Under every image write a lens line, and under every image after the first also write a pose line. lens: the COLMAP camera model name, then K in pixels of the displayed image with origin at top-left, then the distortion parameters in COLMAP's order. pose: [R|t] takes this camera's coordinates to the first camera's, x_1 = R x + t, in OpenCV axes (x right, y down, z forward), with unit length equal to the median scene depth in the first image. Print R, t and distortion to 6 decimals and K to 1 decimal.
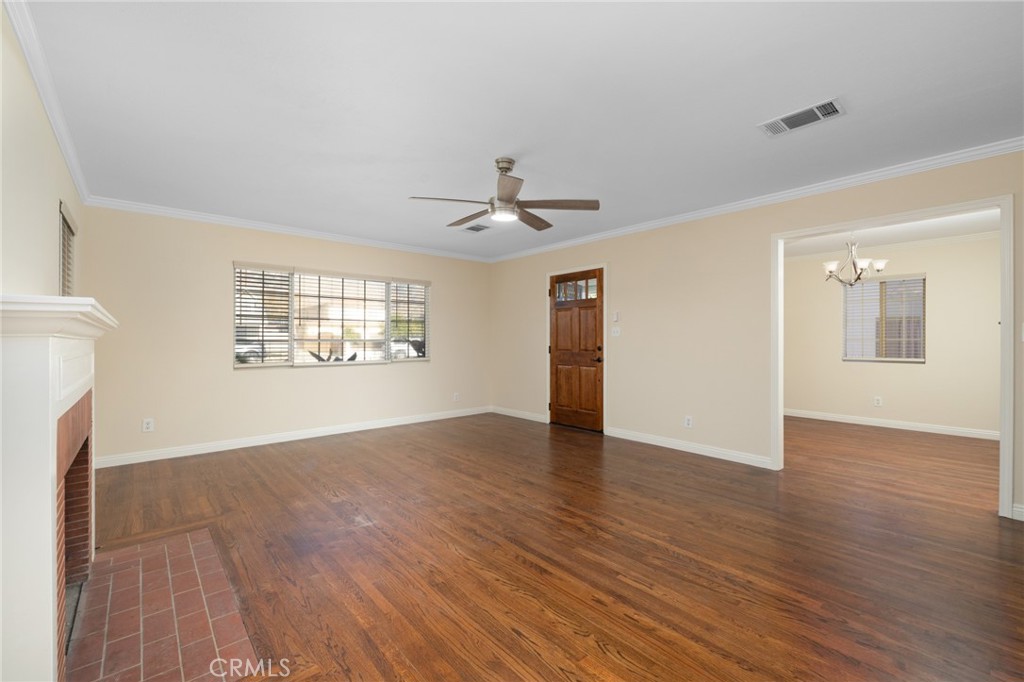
lens RADIAL K [[429.4, 0, 514.8], [0, 429.4, 338.8], [0, 0, 1]] dist [0.000751, 0.000289]
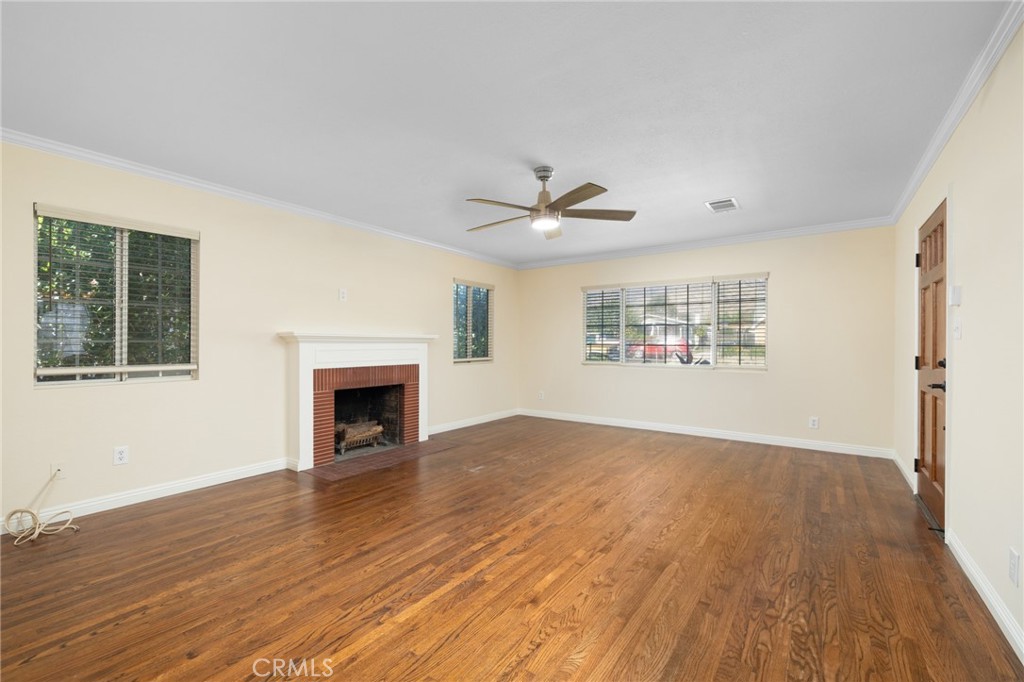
lens RADIAL K [[427.2, 0, 515.5], [0, 427.2, 343.8], [0, 0, 1]] dist [-0.000218, 0.000353]
pose [[0.225277, 0.000141, -0.974295, 0.948704], [0.000011, 1.000000, 0.000147, 0.001563], [0.974295, -0.000044, 0.225277, 0.703835]]
